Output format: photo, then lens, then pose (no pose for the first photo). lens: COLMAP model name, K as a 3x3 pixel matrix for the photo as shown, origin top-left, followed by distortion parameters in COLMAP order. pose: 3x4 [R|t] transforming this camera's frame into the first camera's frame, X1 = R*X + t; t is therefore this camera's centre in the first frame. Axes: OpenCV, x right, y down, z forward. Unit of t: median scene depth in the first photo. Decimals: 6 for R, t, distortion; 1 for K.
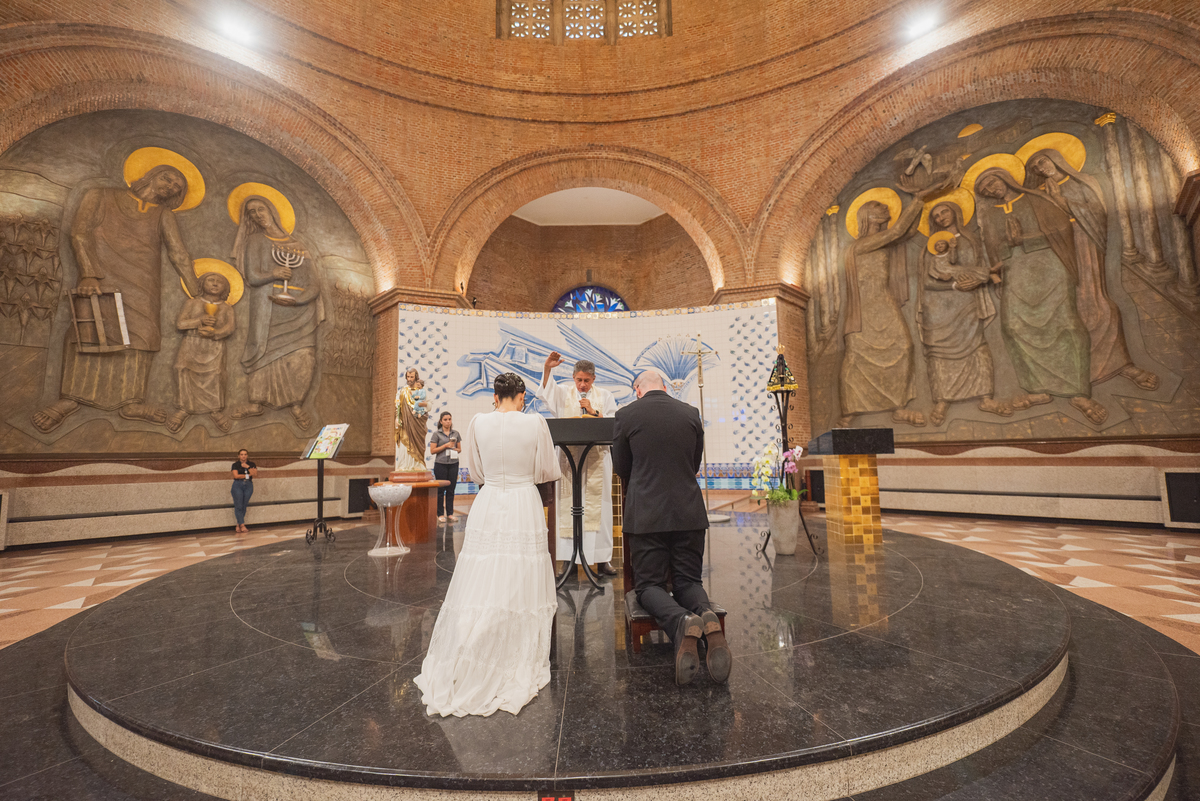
lens RADIAL K [[498.5, 0, 600.5], [0, 498.5, 404.1], [0, 0, 1]] dist [-0.007830, -0.001366]
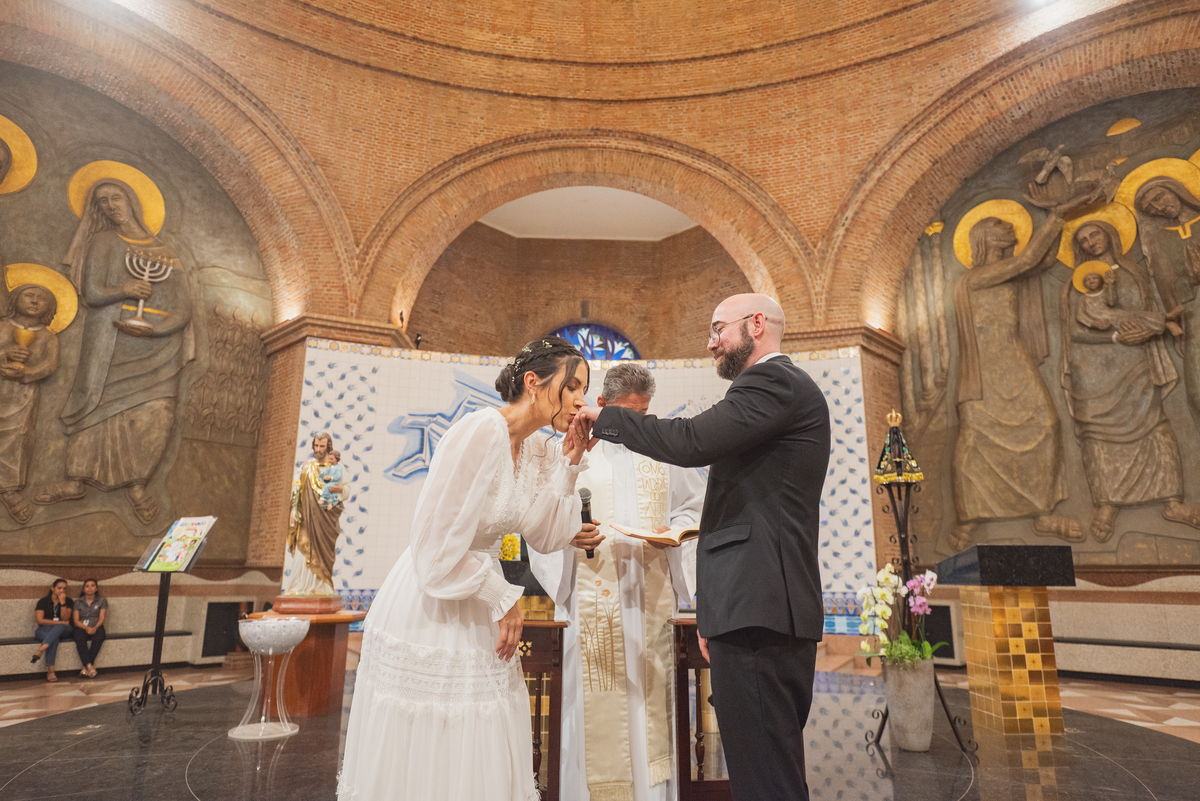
lens RADIAL K [[719.9, 0, 605.3], [0, 719.9, 403.3], [0, 0, 1]] dist [-0.004493, -0.001831]
pose [[0.999379, 0.028969, 0.020040, -0.016343], [-0.026174, 0.991442, -0.127895, 0.000137], [-0.023573, 0.127291, 0.991585, 0.030241]]
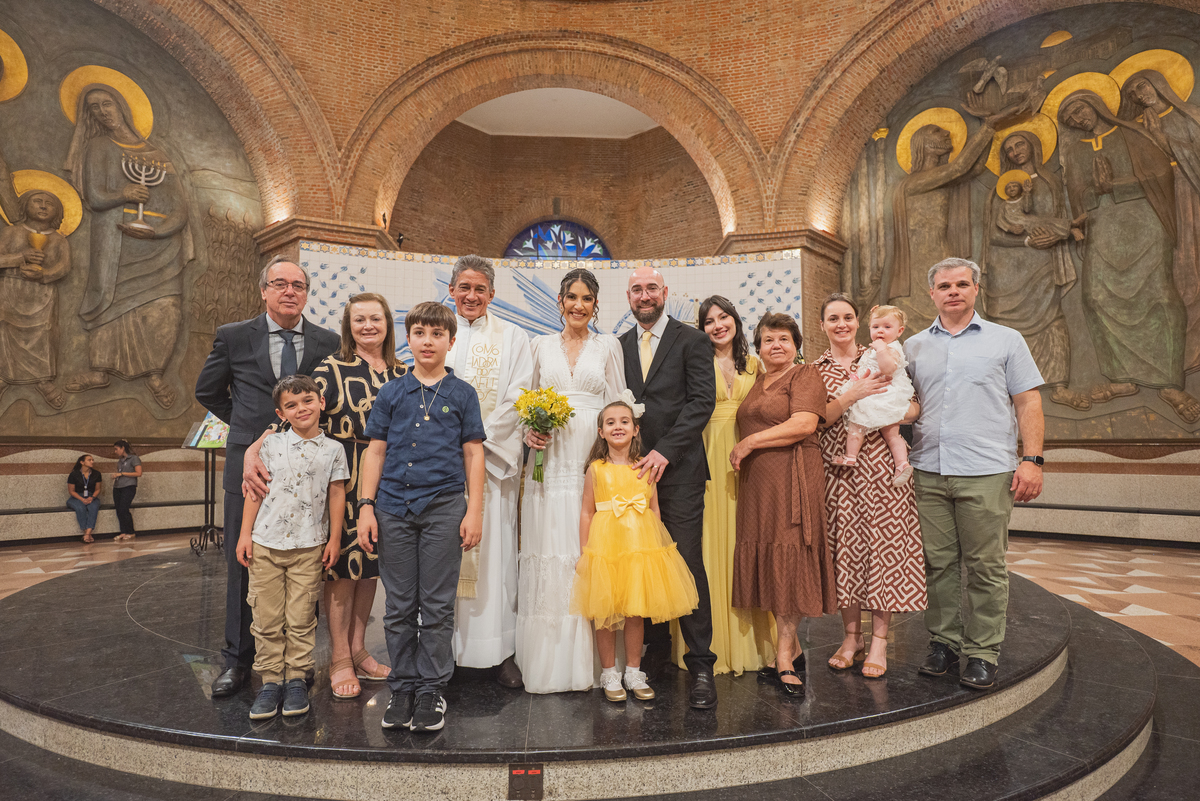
lens RADIAL K [[697.9, 0, 600.0], [0, 697.9, 400.5], [0, 0, 1]] dist [-0.004734, -0.002056]
pose [[0.998630, 0.021632, 0.047647, -0.002527], [-0.023112, 0.999260, 0.030732, -0.006790], [-0.046947, -0.031791, 0.998391, -0.062977]]
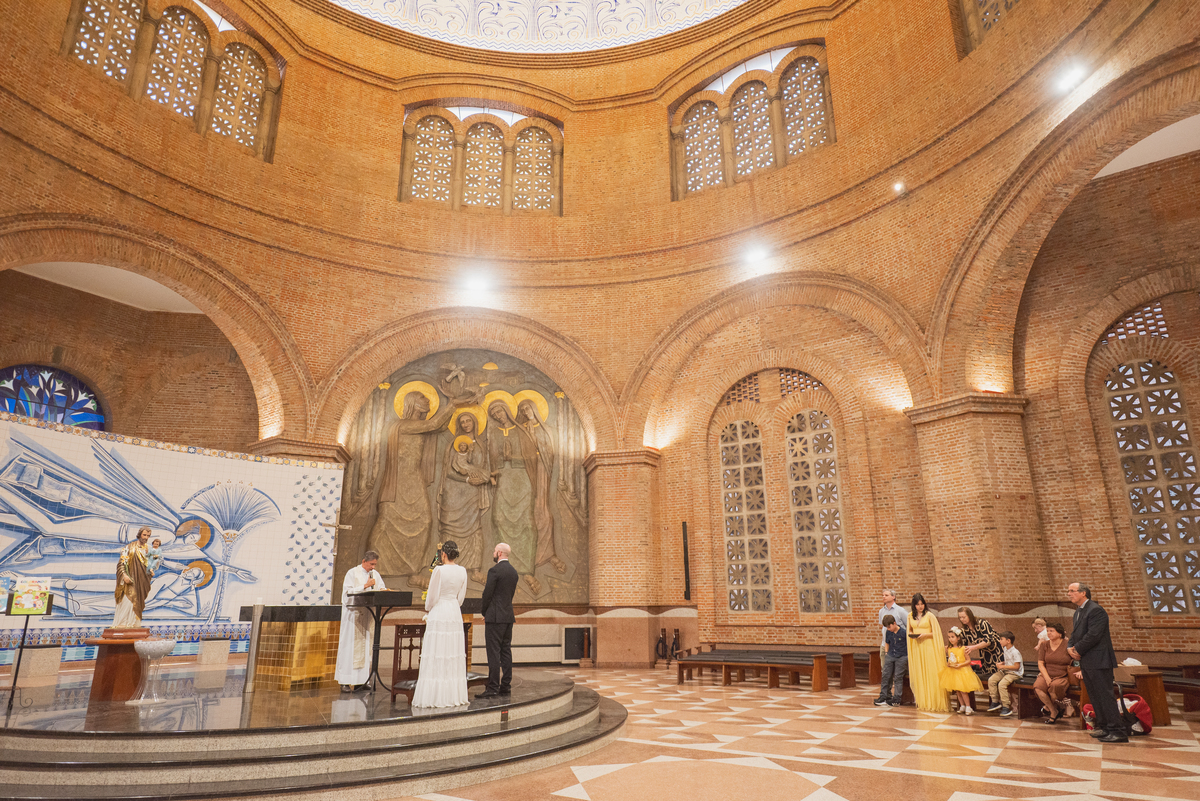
lens RADIAL K [[719.9, 0, 605.3], [0, 719.9, 403.3], [0, 0, 1]] dist [-0.004493, -0.001831]
pose [[0.573491, 0.236063, 0.784463, -0.559561], [-0.083842, 0.969468, -0.230441, -0.028676], [-0.814910, 0.066385, 0.575773, -0.358768]]
